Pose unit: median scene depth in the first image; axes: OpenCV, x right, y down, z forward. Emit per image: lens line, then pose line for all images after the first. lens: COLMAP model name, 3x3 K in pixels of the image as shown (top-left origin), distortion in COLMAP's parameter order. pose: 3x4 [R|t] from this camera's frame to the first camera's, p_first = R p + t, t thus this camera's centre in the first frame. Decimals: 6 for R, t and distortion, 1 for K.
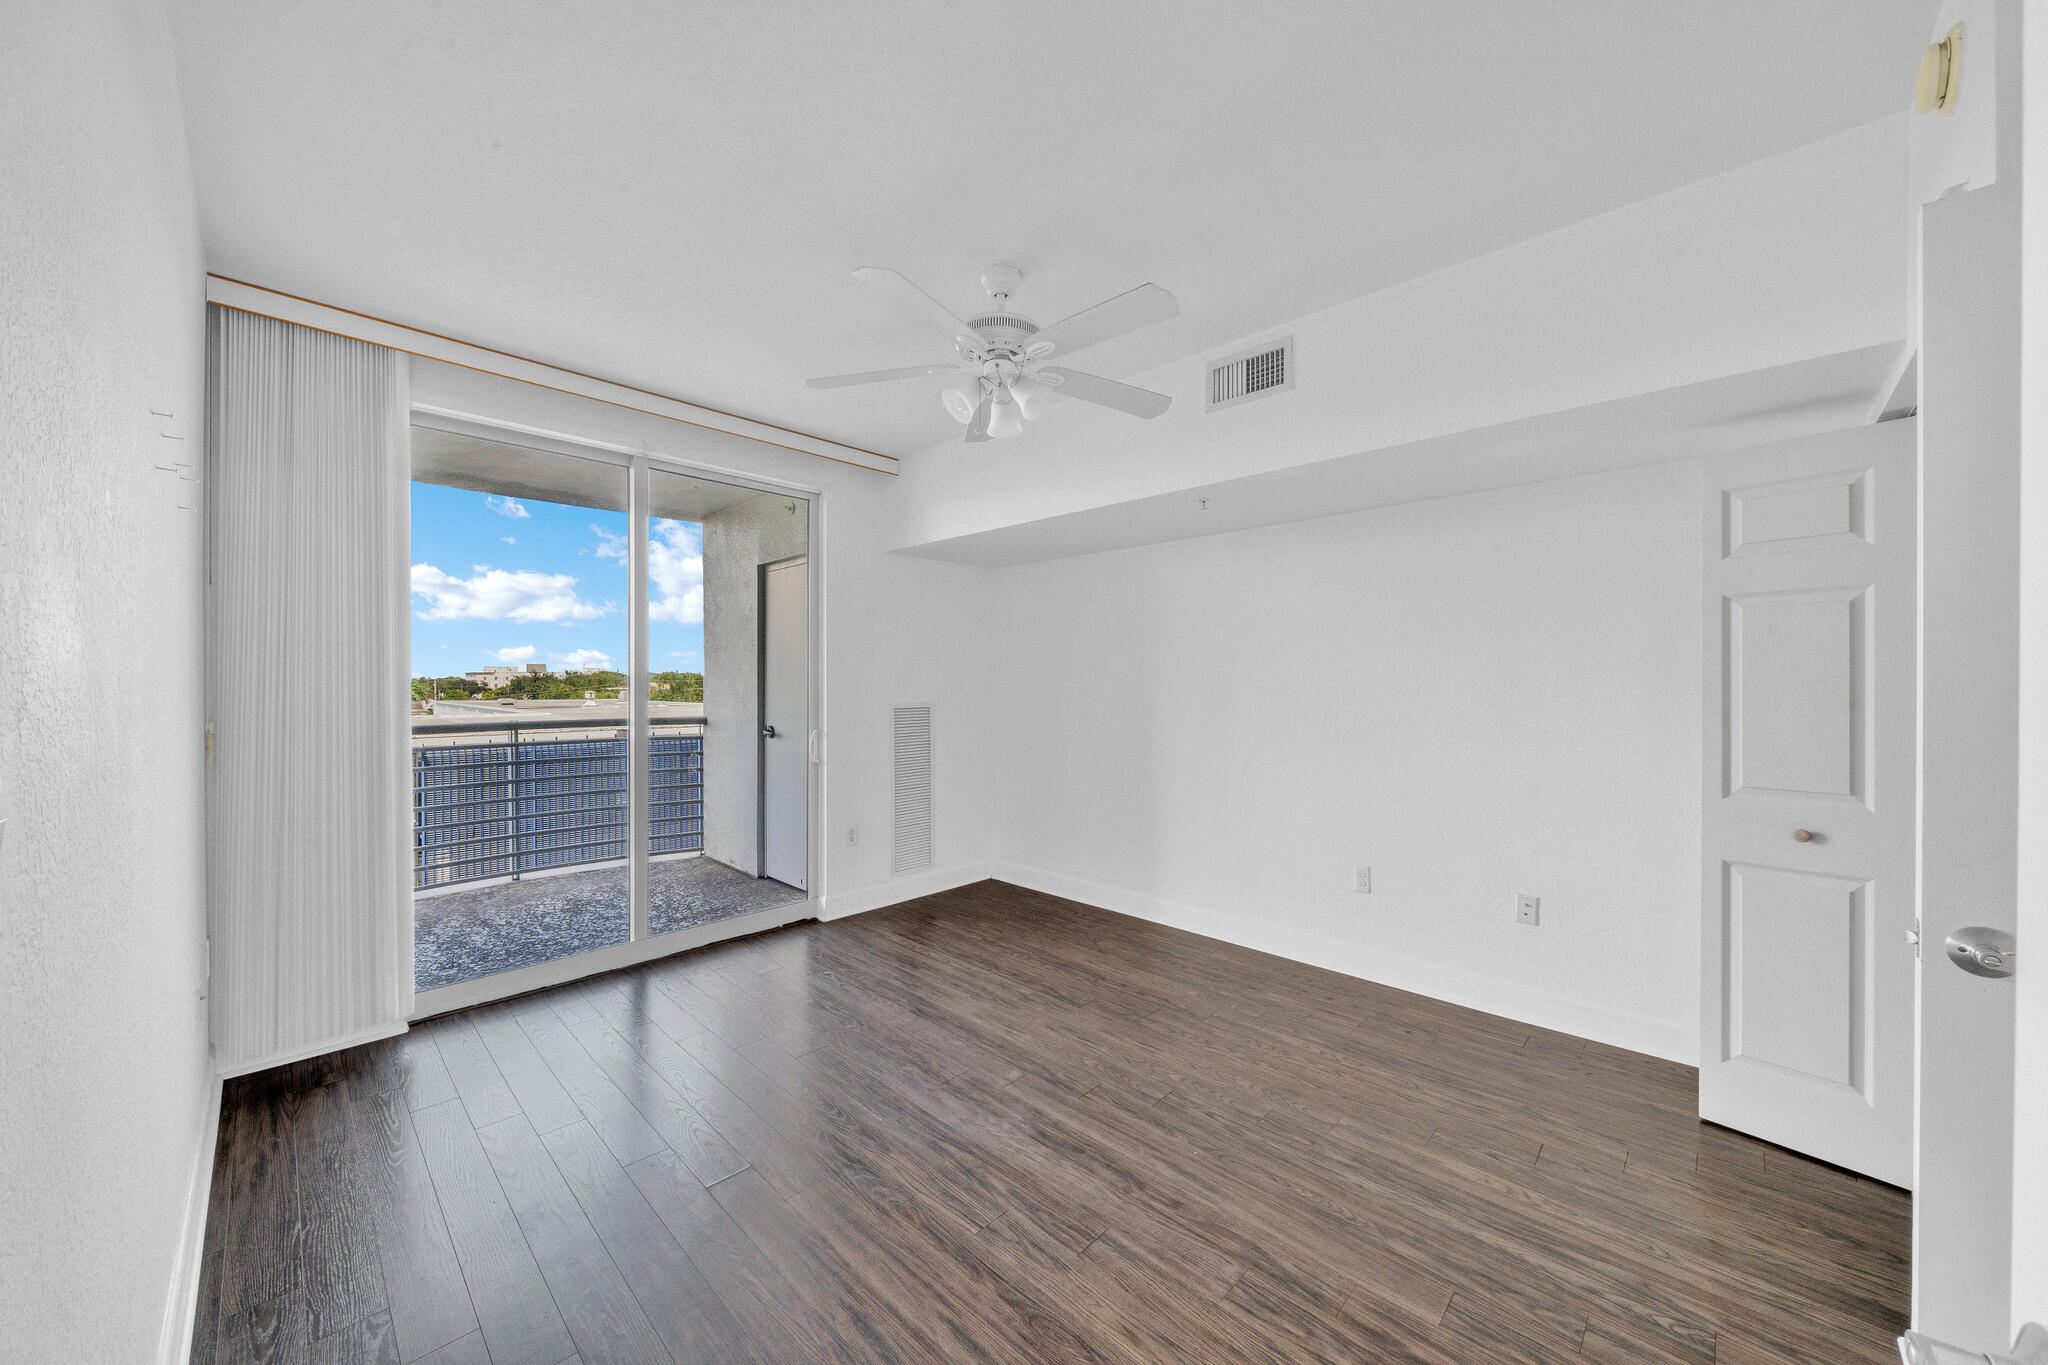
lens RADIAL K [[717.2, 0, 1030.4], [0, 717.2, 681.6], [0, 0, 1]] dist [-0.006398, -0.000522]
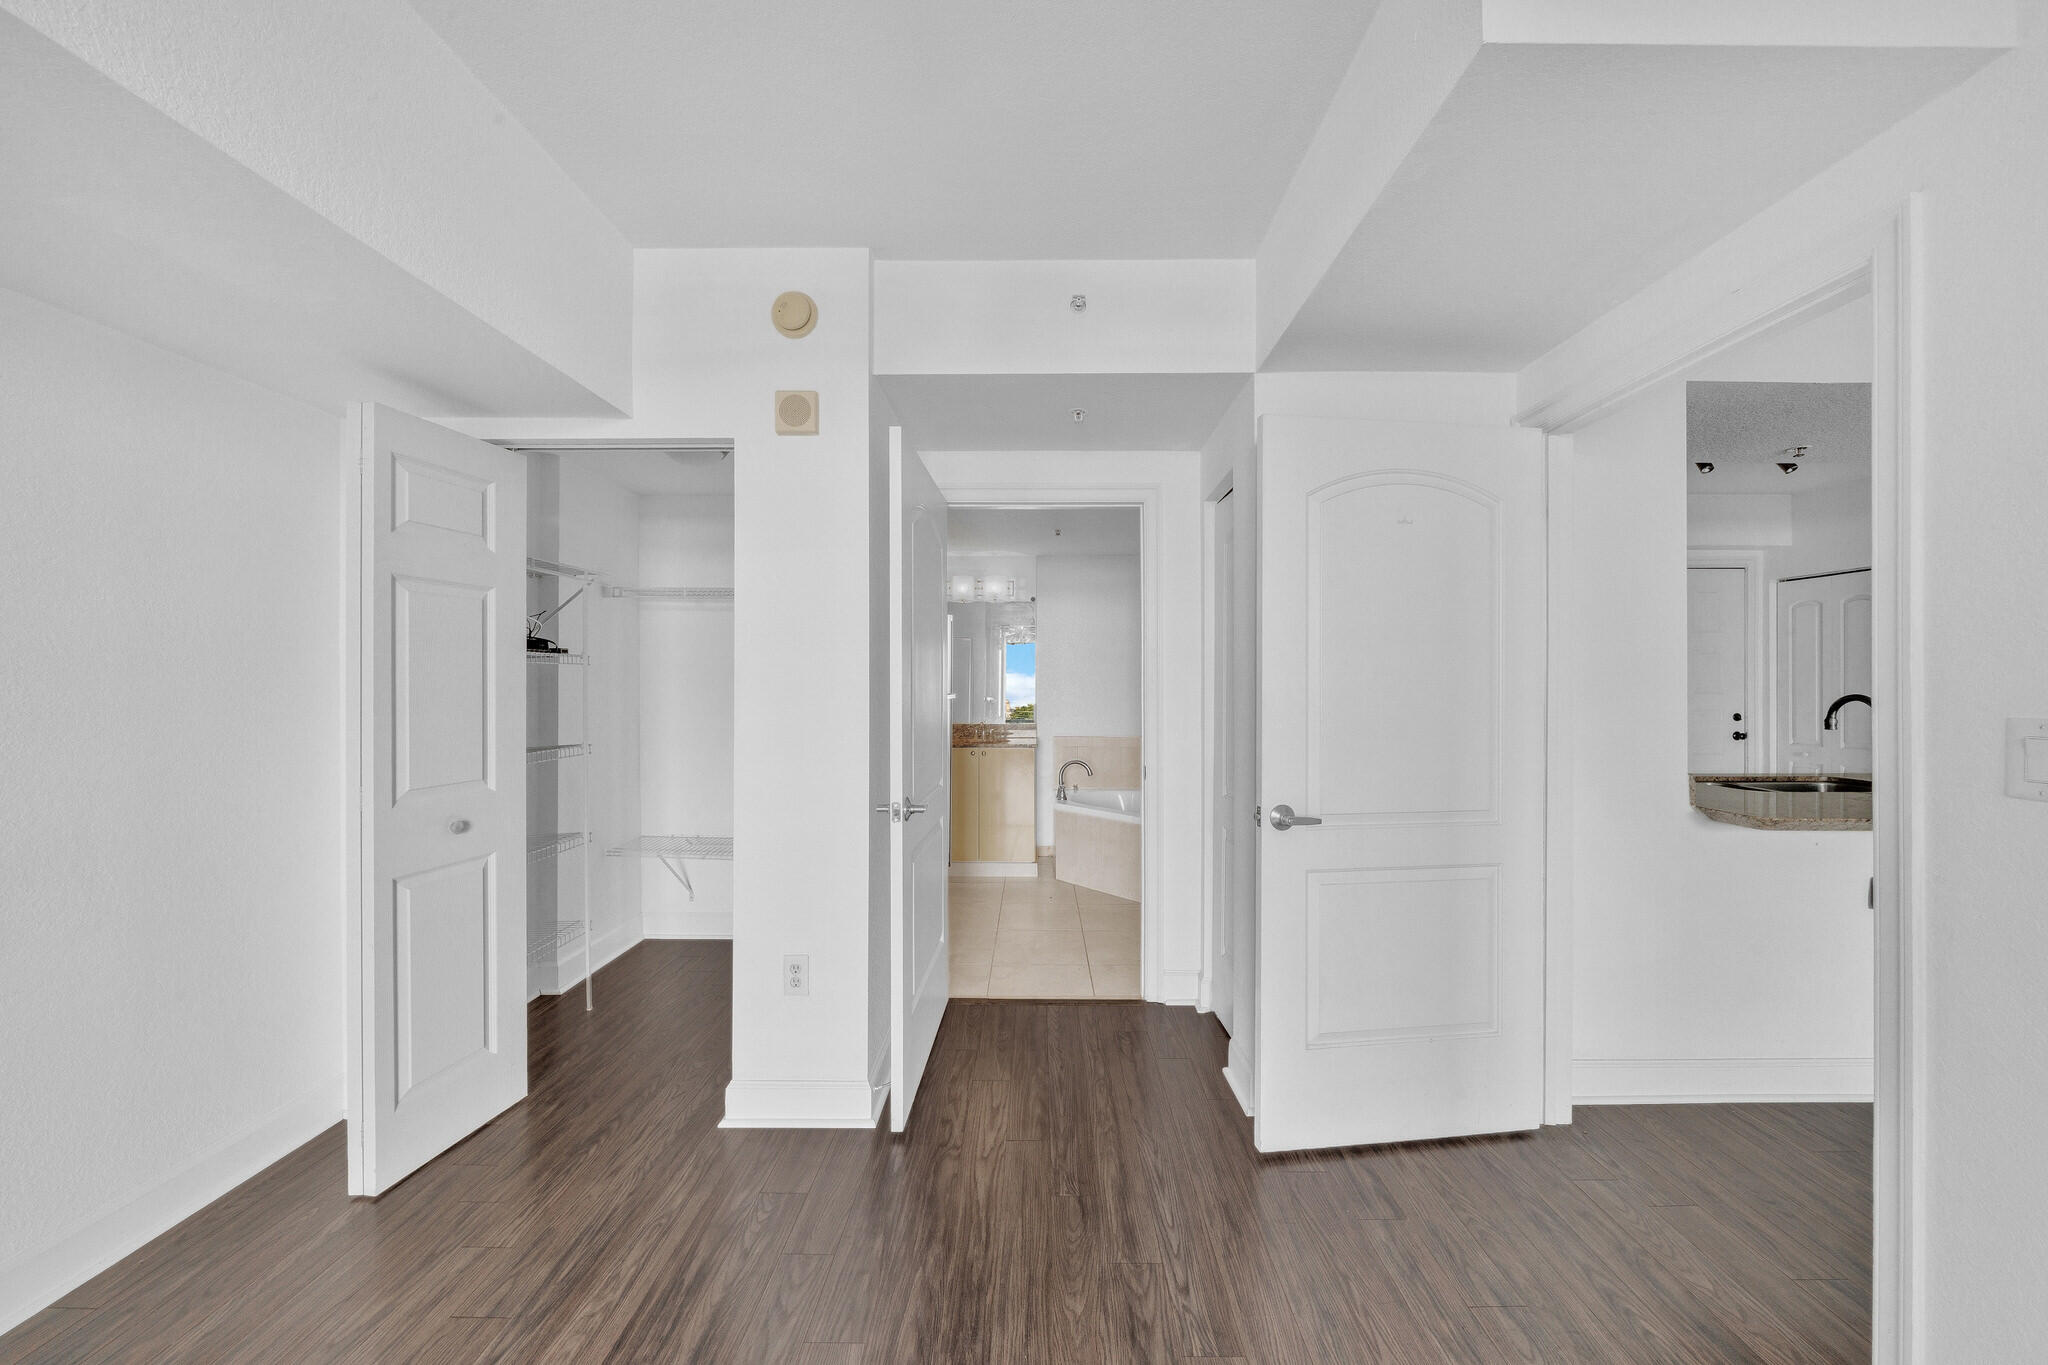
lens RADIAL K [[717.2, 0, 1026.9], [0, 717.2, 684.4], [0, 0, 1]] dist [-0.006398, -0.000522]
pose [[-0.688864, 0.005831, 0.724867, -0.214295], [0.001395, 0.999976, -0.006719, 0.022480], [-0.724889, -0.003617, -0.688856, 1.166589]]
